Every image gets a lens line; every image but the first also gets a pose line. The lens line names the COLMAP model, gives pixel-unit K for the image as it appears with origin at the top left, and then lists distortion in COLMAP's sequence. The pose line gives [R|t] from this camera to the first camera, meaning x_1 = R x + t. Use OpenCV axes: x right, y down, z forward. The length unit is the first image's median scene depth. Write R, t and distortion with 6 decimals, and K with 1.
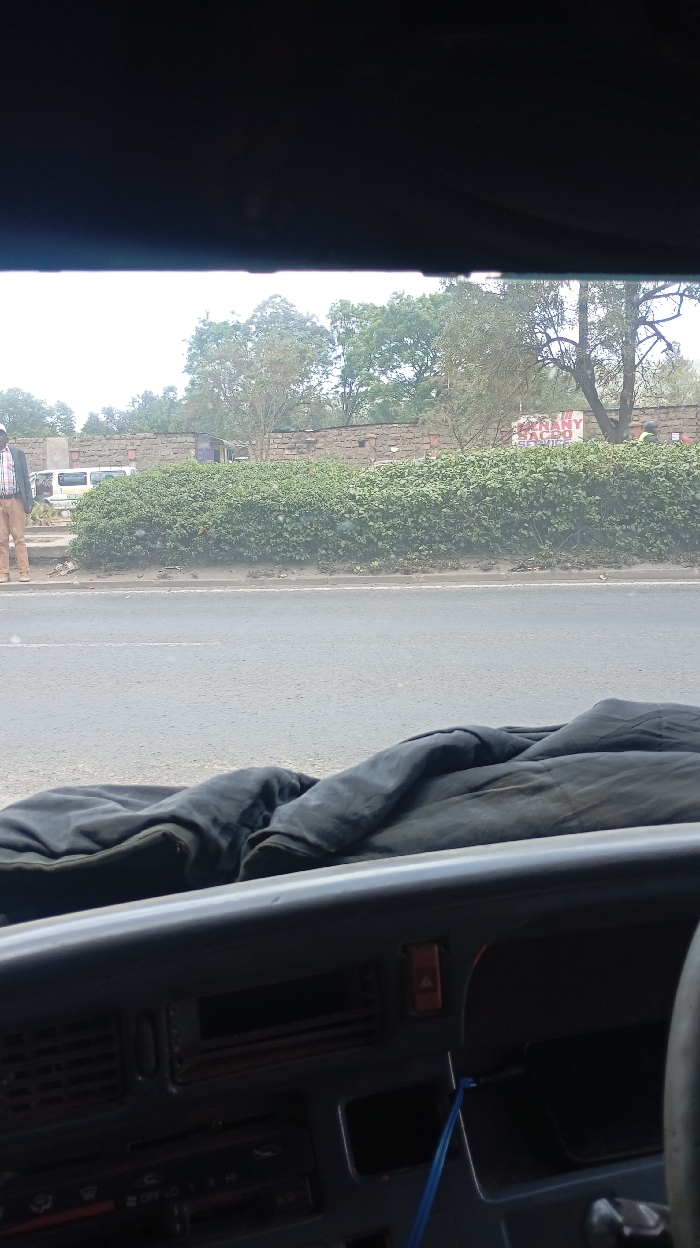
lens RADIAL K [[1027.2, 0, 356.5], [0, 1027.2, 624.3], [0, 0, 1]] dist [0.068614, -0.067284]
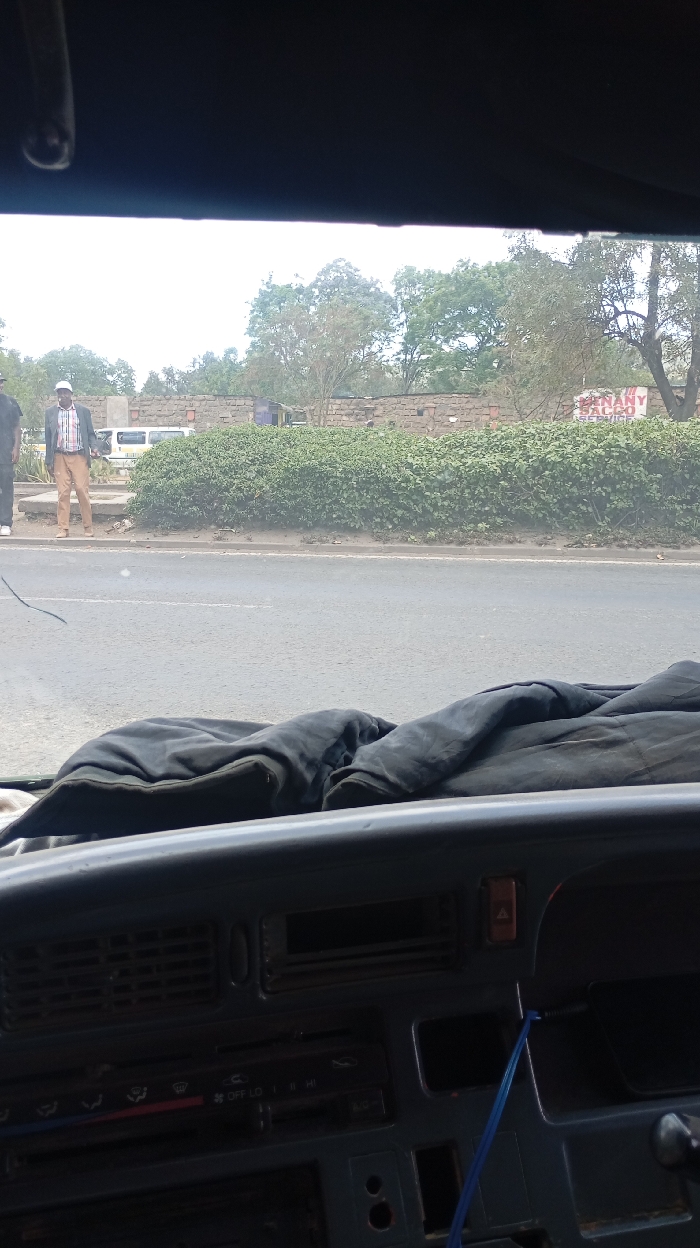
lens RADIAL K [[1027.2, 0, 358.9], [0, 1027.2, 623.4], [0, 0, 1]] dist [0.068614, -0.067284]
pose [[0.997960, 0.045642, -0.044630, -0.034730], [-0.044331, 0.998568, 0.029936, 0.019651], [0.045932, -0.027896, 0.998555, -0.037510]]
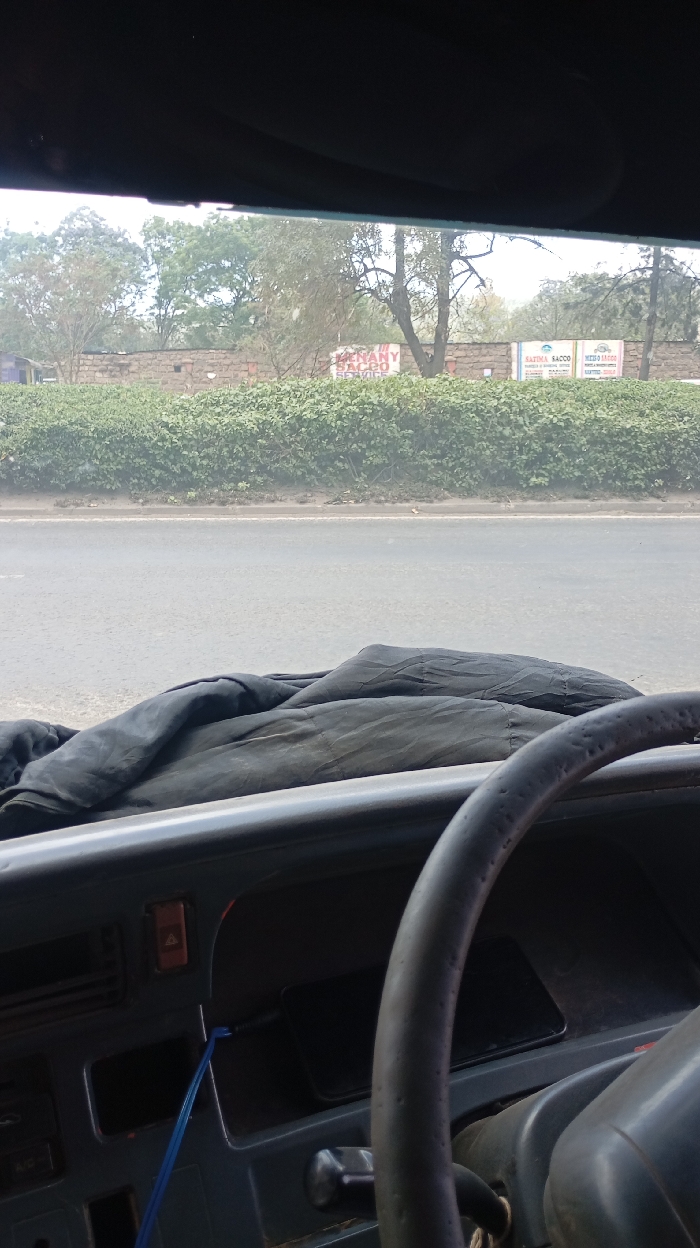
lens RADIAL K [[1027.2, 0, 337.0], [0, 1027.2, 620.1], [0, 0, 1]] dist [0.068614, -0.067284]
pose [[0.987821, -0.006120, 0.155473, 0.054848], [-0.003639, 0.998044, 0.062409, -0.014290], [-0.155551, -0.062214, 0.985867, 0.020874]]
